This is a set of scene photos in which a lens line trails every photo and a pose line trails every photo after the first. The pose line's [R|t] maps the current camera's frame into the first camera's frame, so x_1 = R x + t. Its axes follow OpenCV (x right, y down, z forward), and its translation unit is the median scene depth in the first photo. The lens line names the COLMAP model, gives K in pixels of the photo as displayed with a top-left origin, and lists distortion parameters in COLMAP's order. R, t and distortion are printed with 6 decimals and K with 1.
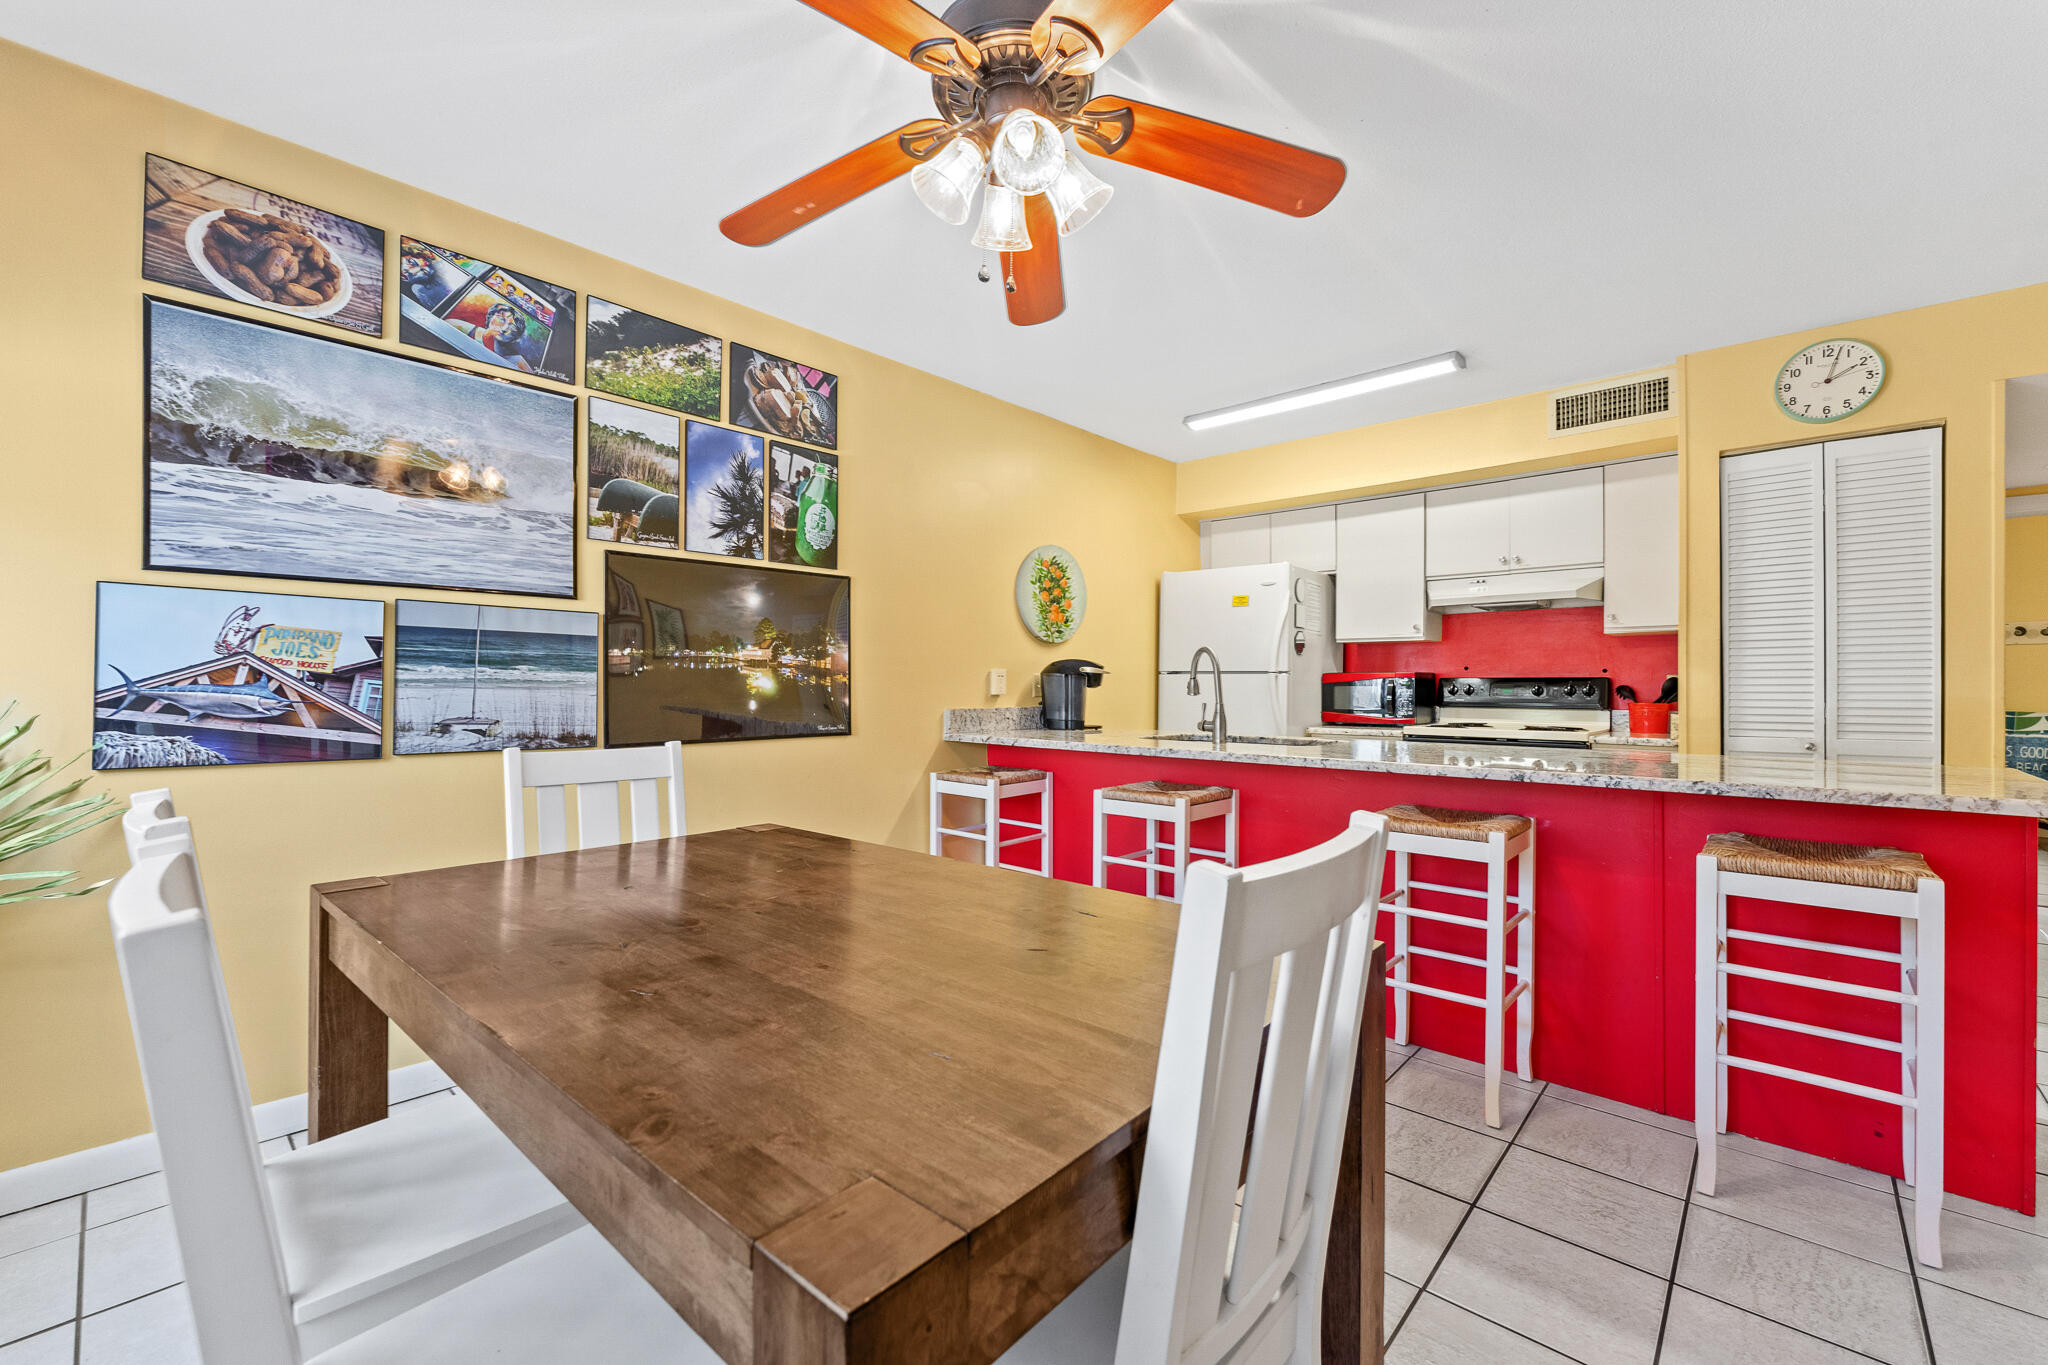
lens RADIAL K [[808.4, 0, 980.3], [0, 808.4, 687.9], [0, 0, 1]] dist [-0.008664, 0.000223]
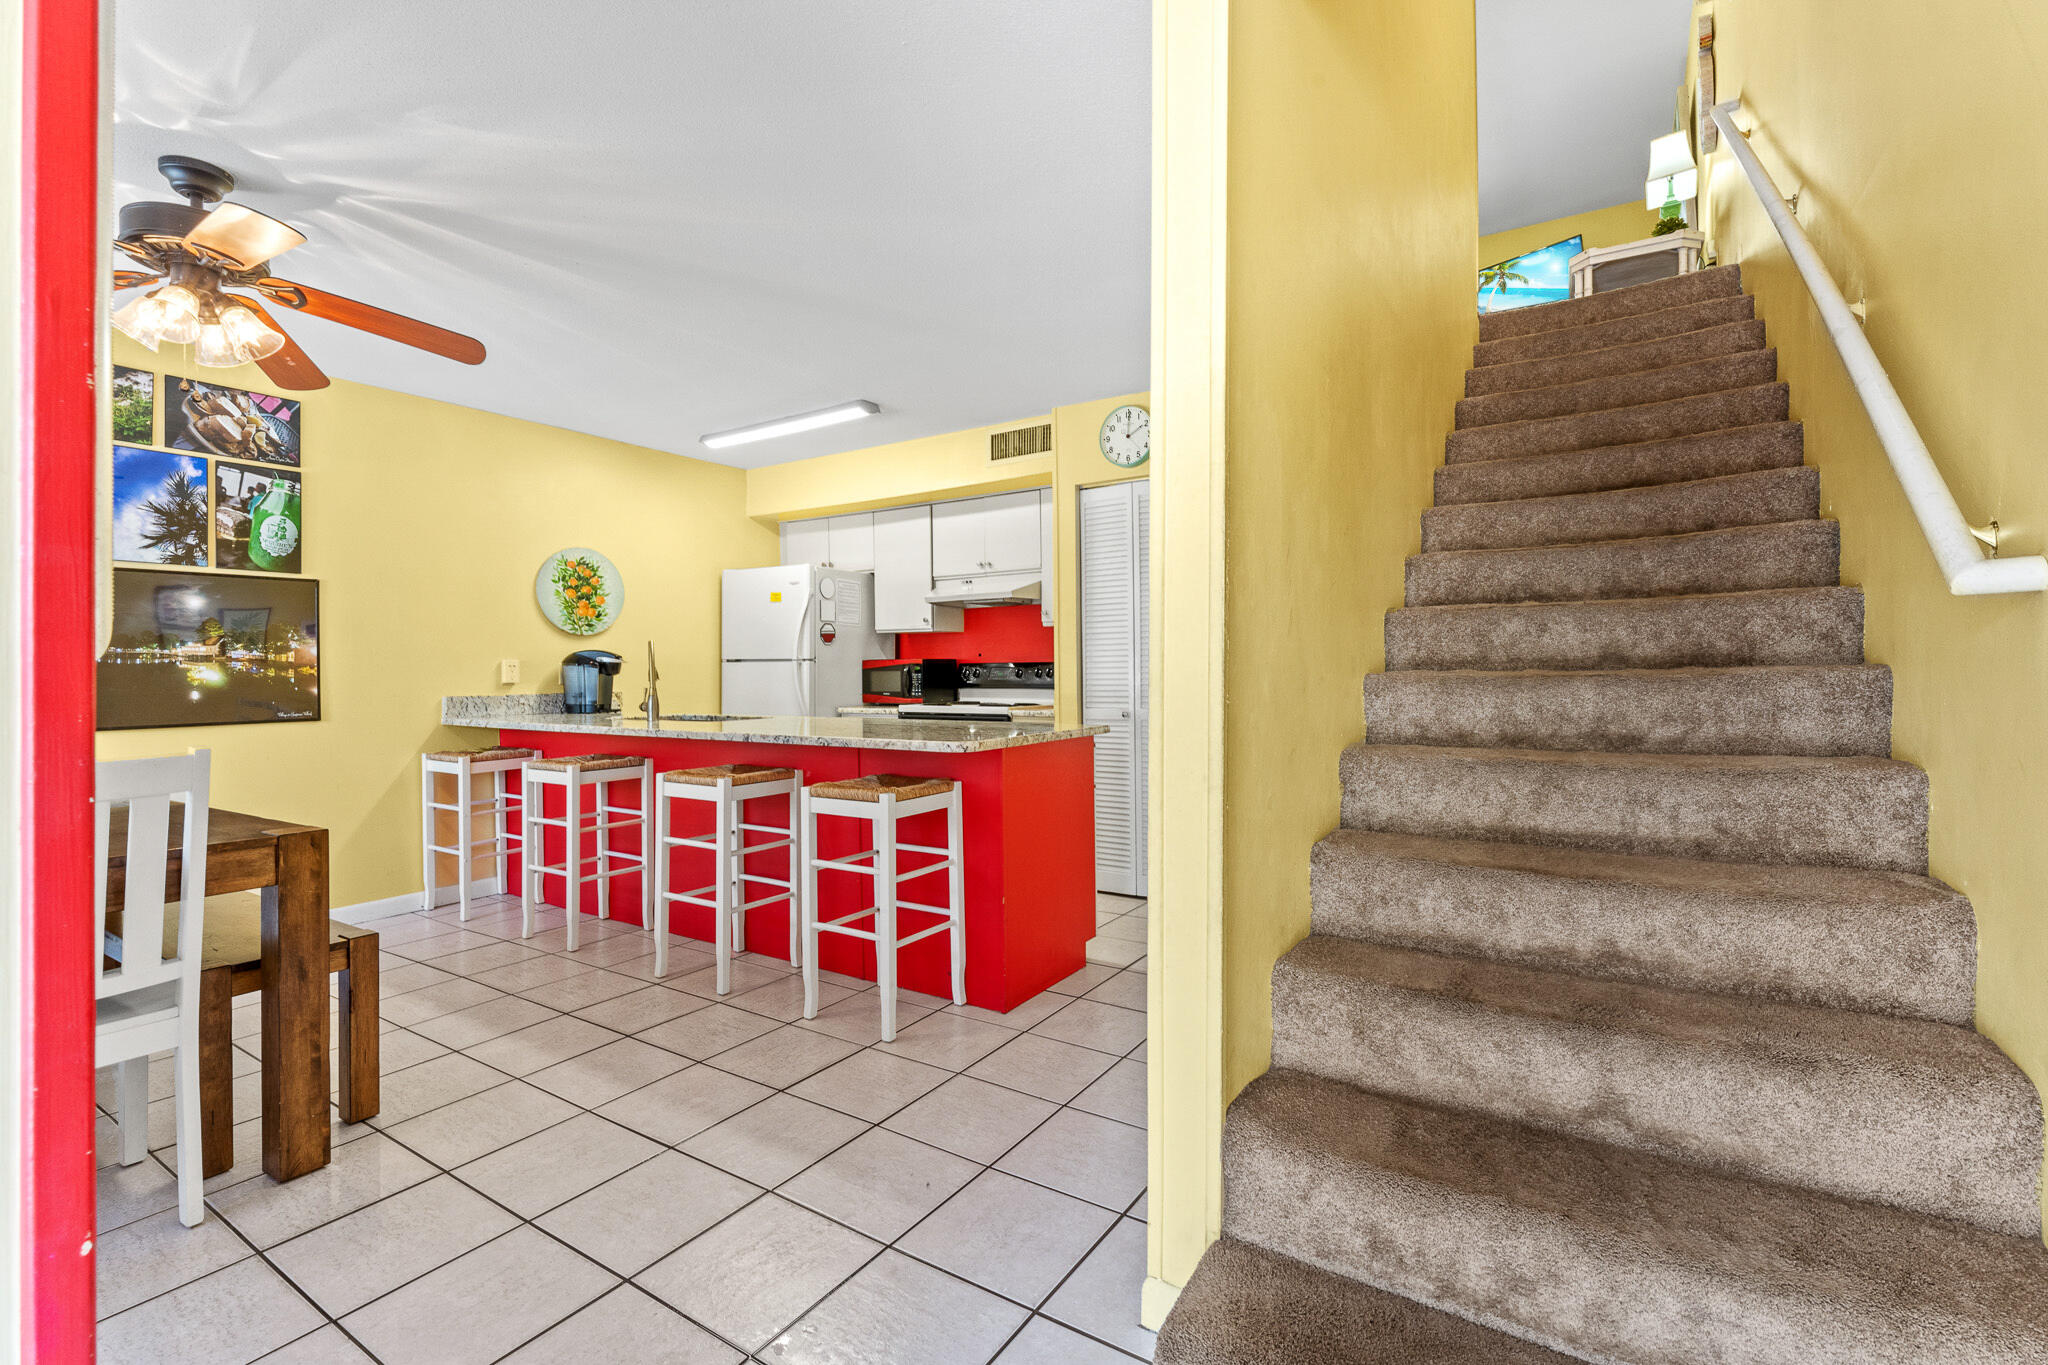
lens RADIAL K [[881.2, 0, 972.1], [0, 881.2, 669.4], [0, 0, 1]] dist [-0.001319, -0.000376]
pose [[0.988188, -0.010763, 0.152866, 0.671543], [0.011444, 0.999928, -0.003577, 0.002064], [-0.152816, 0.005284, 0.988240, -0.426088]]
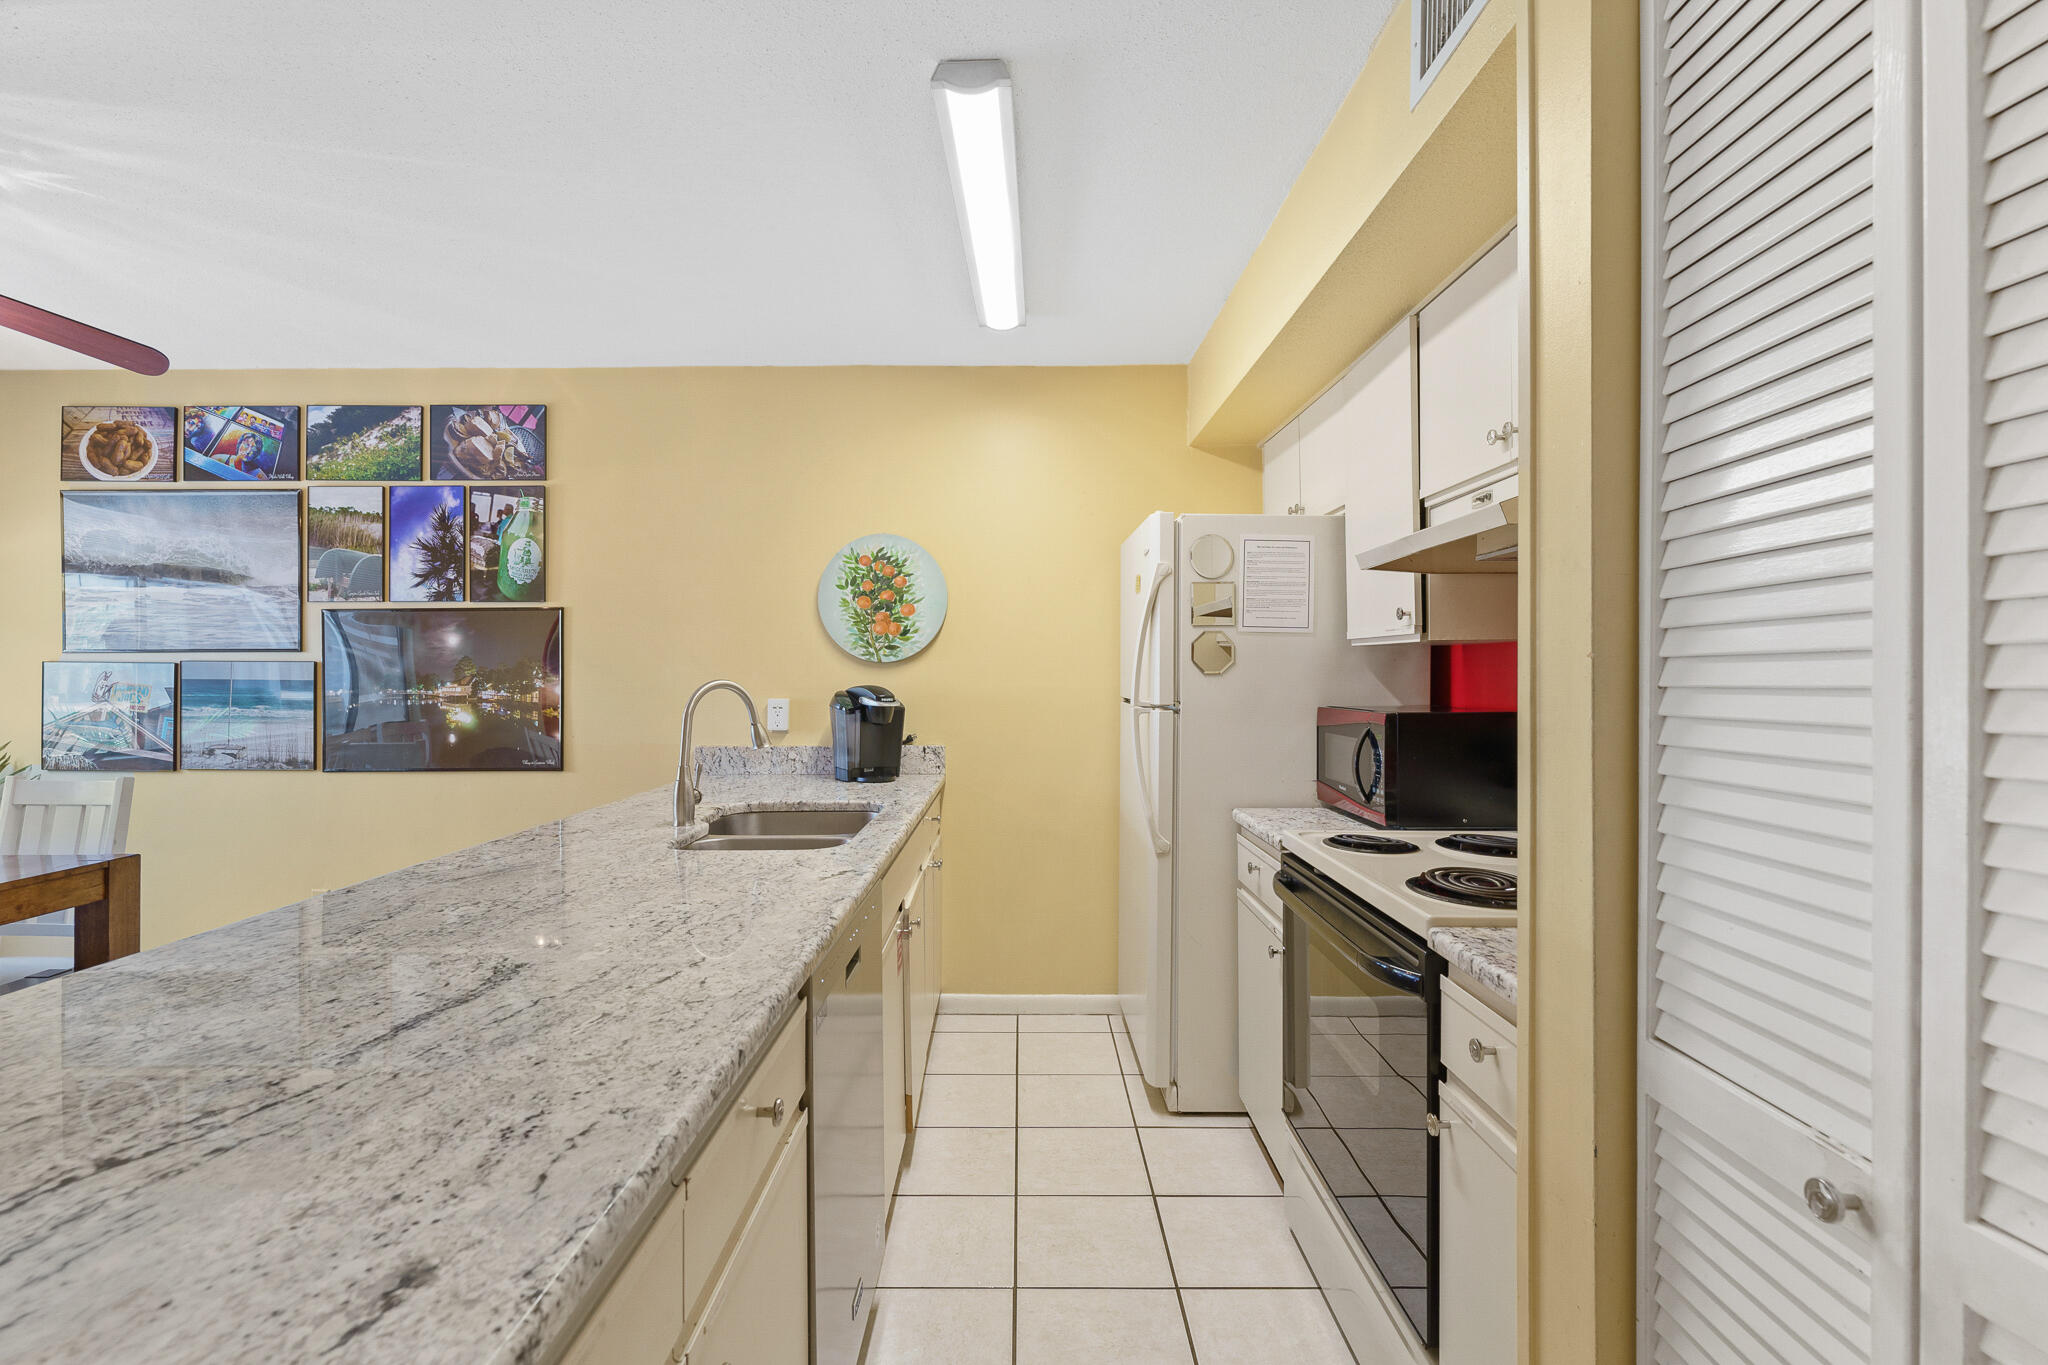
lens RADIAL K [[904.0, 0, 1013.8], [0, 904.0, 672.9], [0, 0, 1]] dist [-0.001081, -0.000534]
pose [[0.702754, -0.005113, -0.711414, 1.209966], [0.002166, 0.999985, -0.005048, -0.064191], [0.711429, 0.002006, 0.702755, 0.764244]]
